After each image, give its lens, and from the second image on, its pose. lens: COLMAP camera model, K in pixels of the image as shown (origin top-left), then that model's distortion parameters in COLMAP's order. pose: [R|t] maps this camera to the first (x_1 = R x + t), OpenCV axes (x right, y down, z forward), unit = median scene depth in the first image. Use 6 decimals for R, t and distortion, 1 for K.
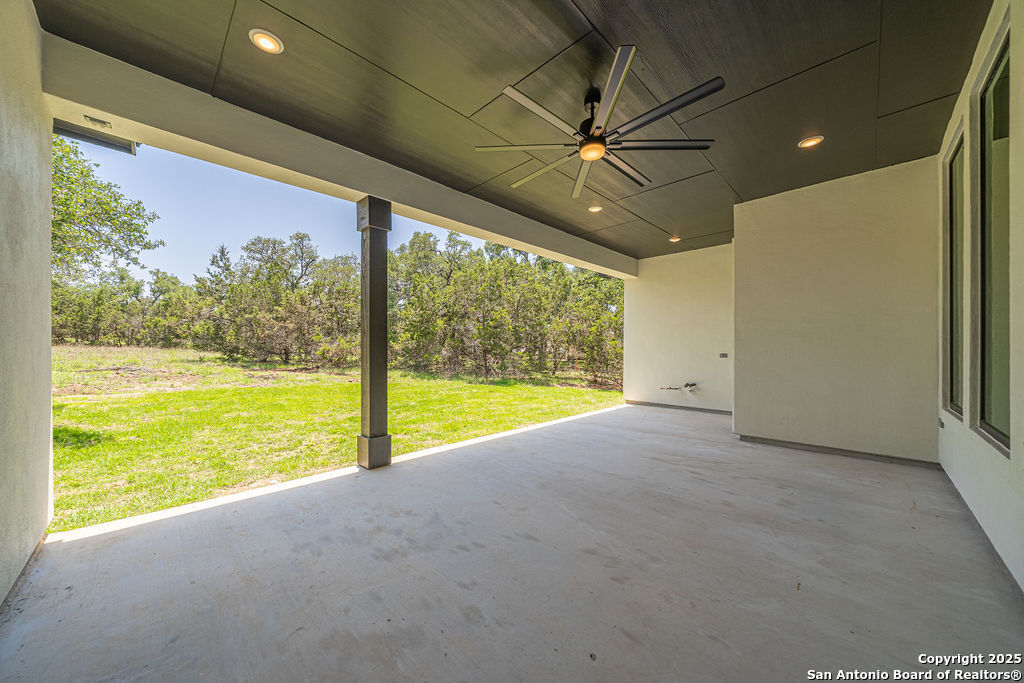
lens RADIAL K [[359.4, 0, 511.9], [0, 359.4, 346.0], [0, 0, 1]] dist [-0.007304, 0.000301]
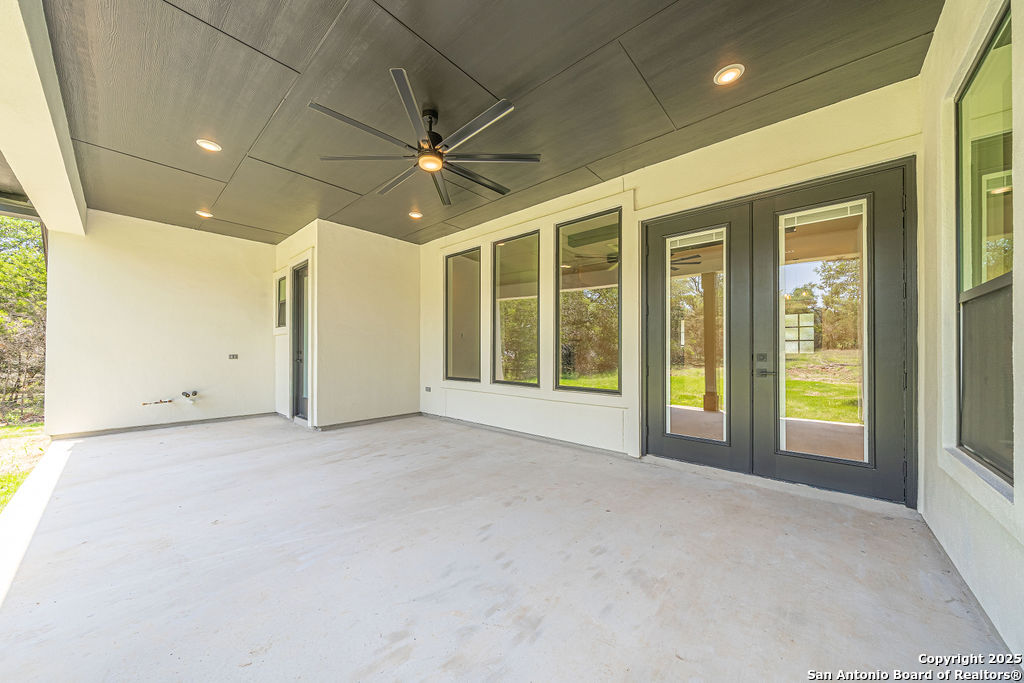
lens RADIAL K [[359.4, 0, 490.5], [0, 359.4, 351.8], [0, 0, 1]] dist [-0.007304, 0.000301]
pose [[-0.033746, -0.001402, 0.999429, -0.706830], [-0.009957, 0.999950, 0.001067, 0.010978], [-0.999381, -0.009915, -0.033758, 0.723267]]
